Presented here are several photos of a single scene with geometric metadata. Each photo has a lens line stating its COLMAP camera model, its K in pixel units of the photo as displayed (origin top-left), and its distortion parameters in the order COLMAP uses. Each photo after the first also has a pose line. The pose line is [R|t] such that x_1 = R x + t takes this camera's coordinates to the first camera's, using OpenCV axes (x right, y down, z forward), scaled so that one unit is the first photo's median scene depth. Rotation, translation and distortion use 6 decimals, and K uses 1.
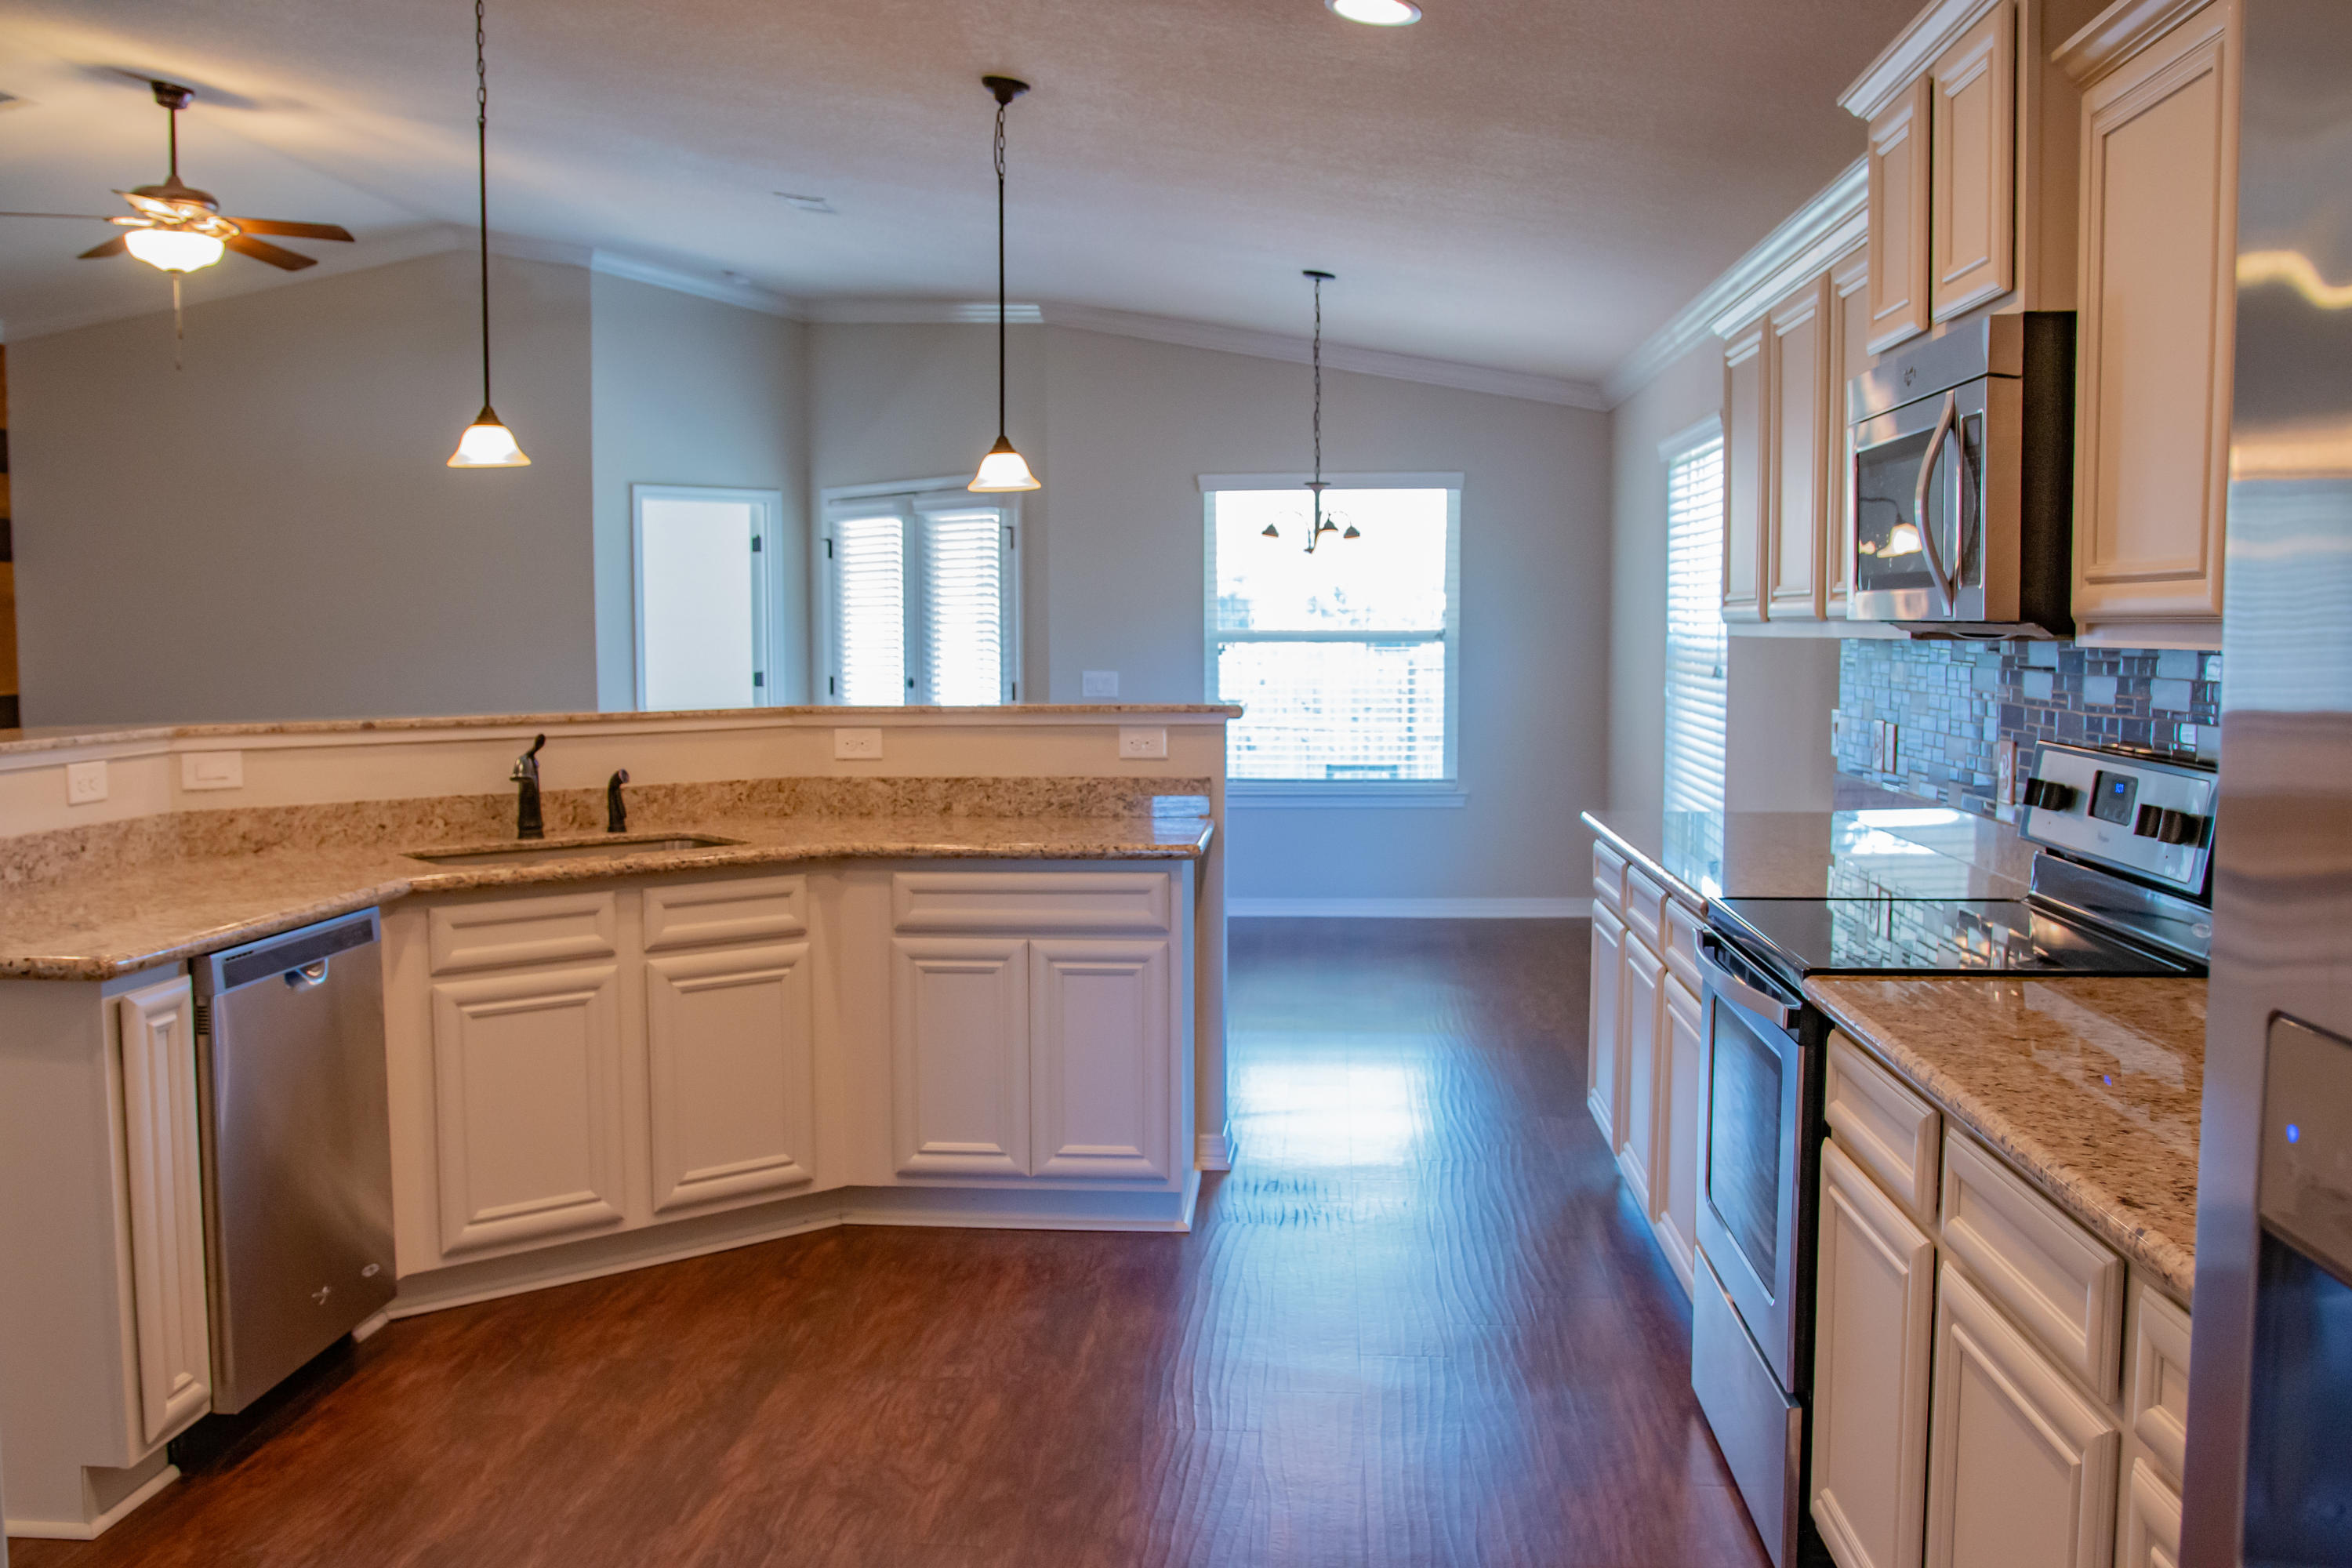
lens RADIAL K [[2004.9, 0, 1176.0], [0, 2004.9, 784.0], [0, 0, 1]] dist [-0.051710, 0.066260]
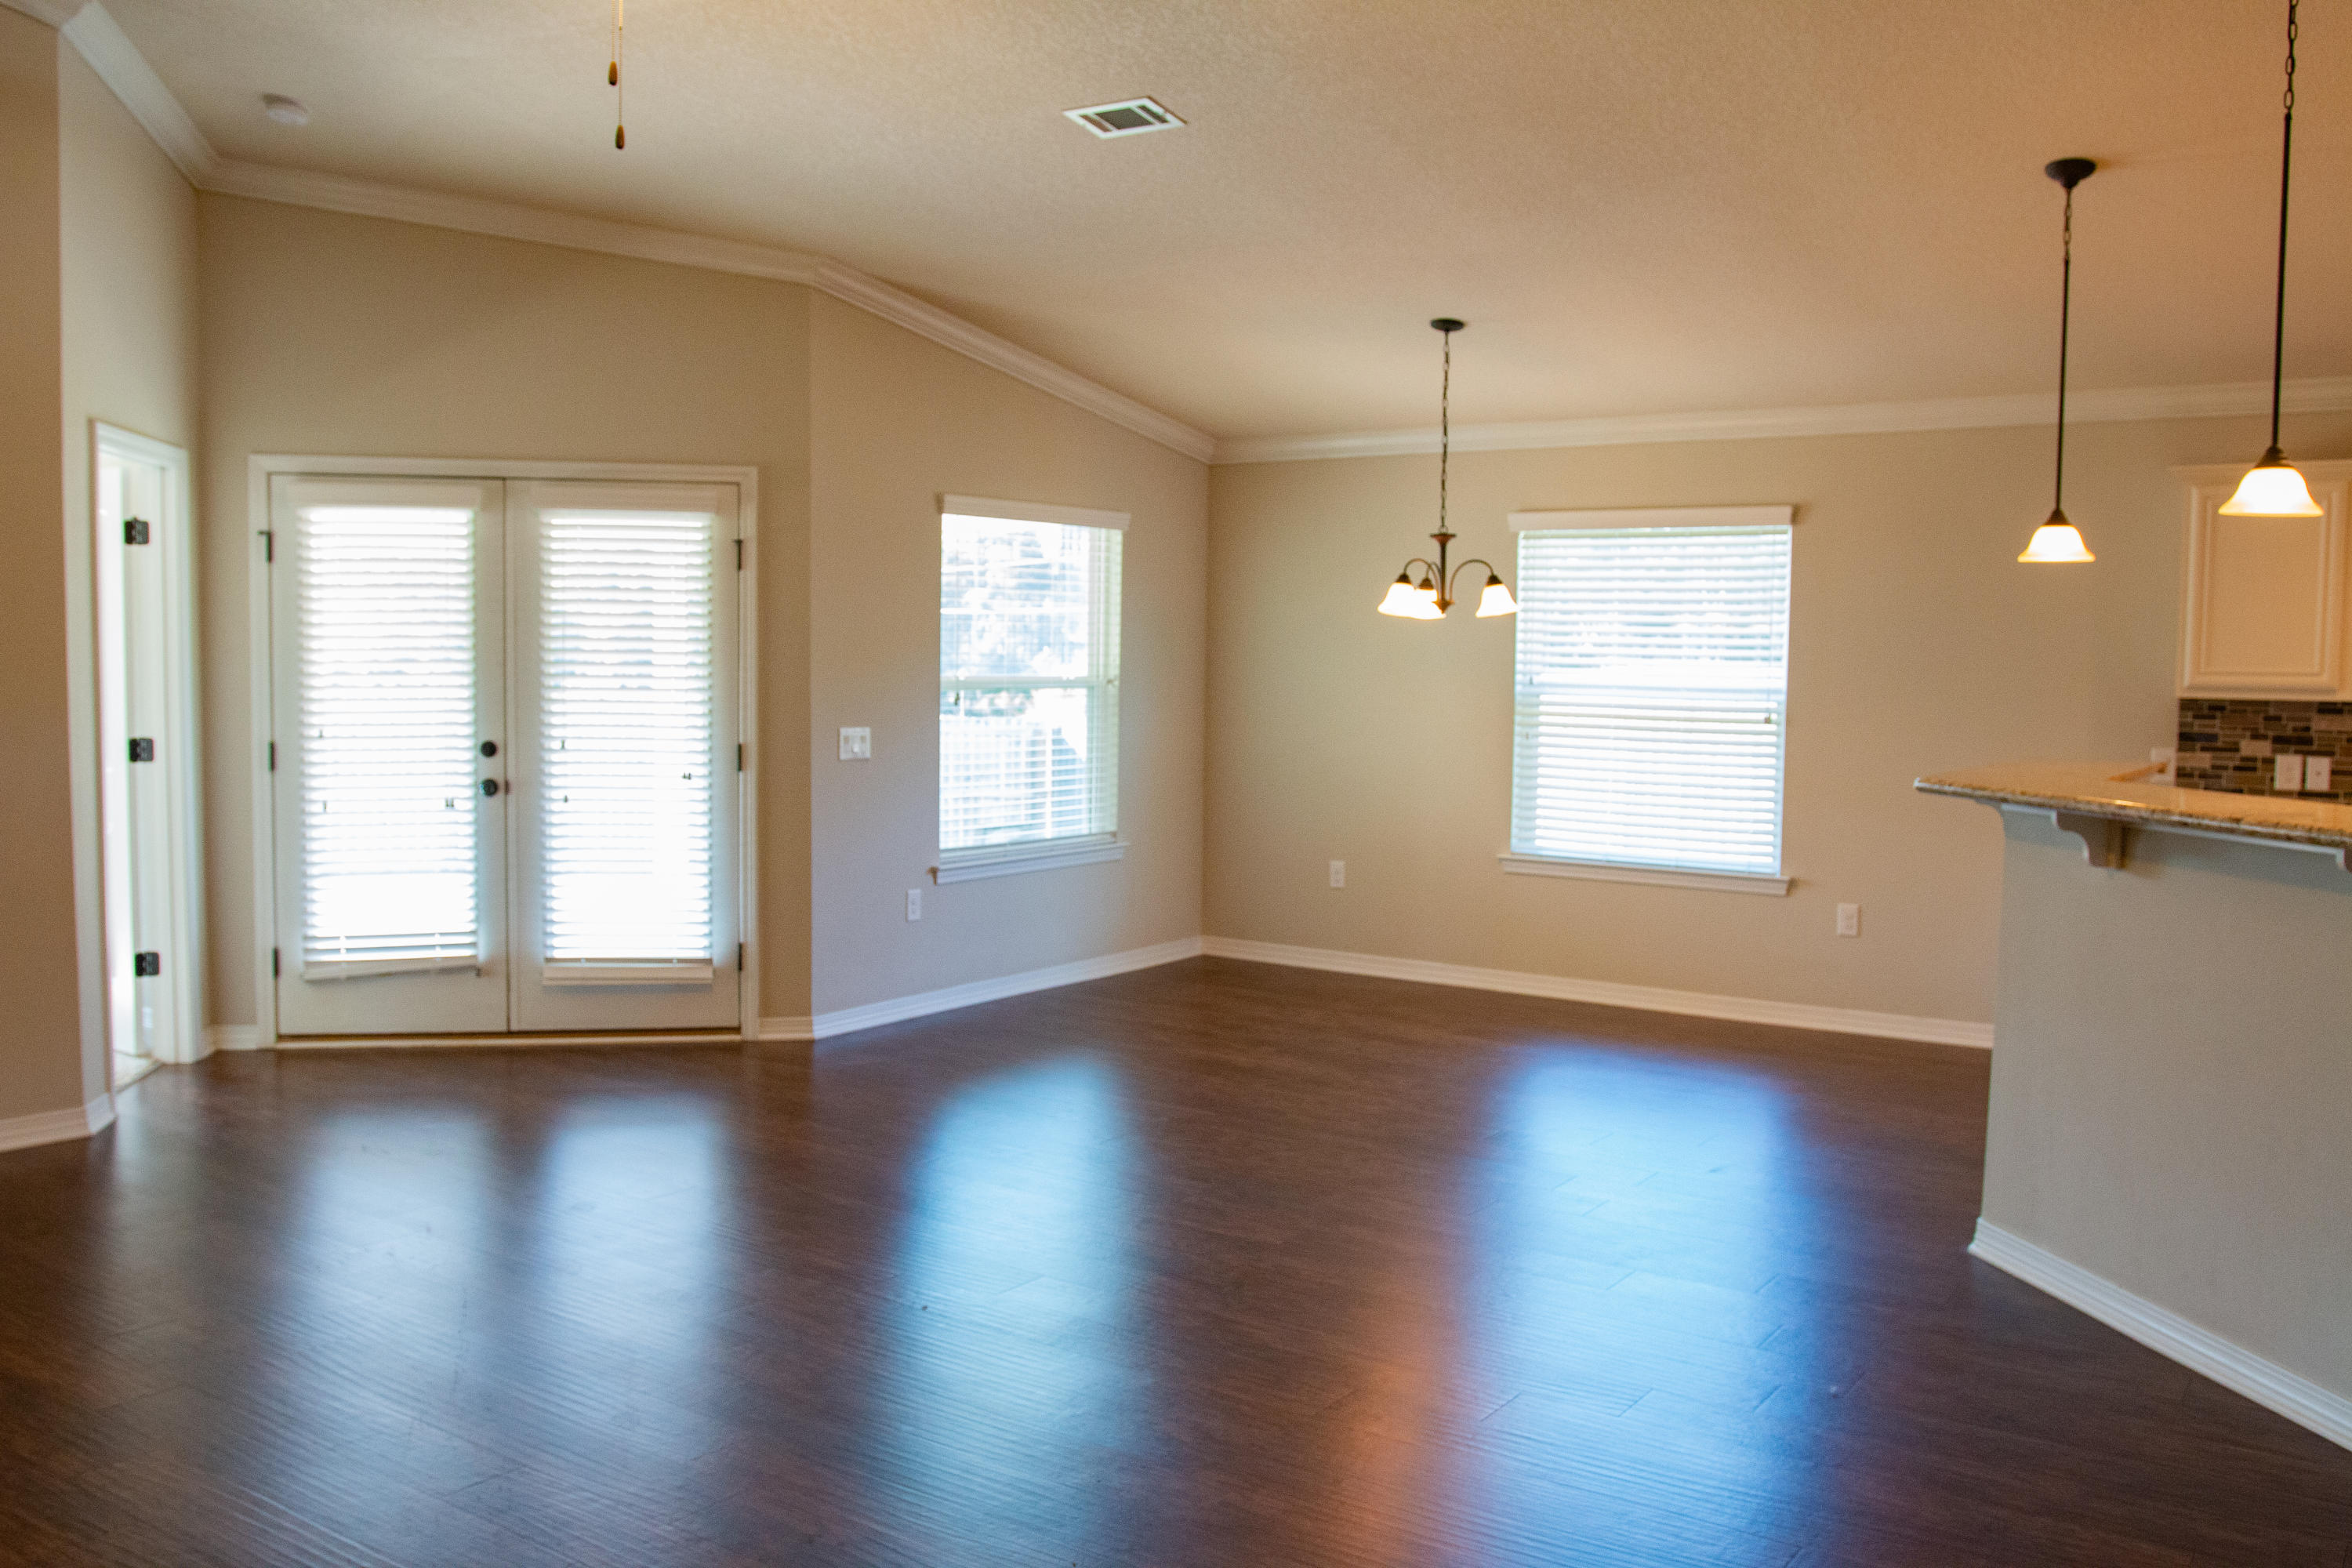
lens RADIAL K [[2004.9, 0, 1176.0], [0, 2004.9, 784.0], [0, 0, 1]] dist [-0.051710, 0.066260]
pose [[0.520052, -0.045008, 0.852948, -0.670694], [0.055622, 0.998276, 0.018764, -0.041772], [-0.852321, 0.037684, 0.521659, 0.474760]]
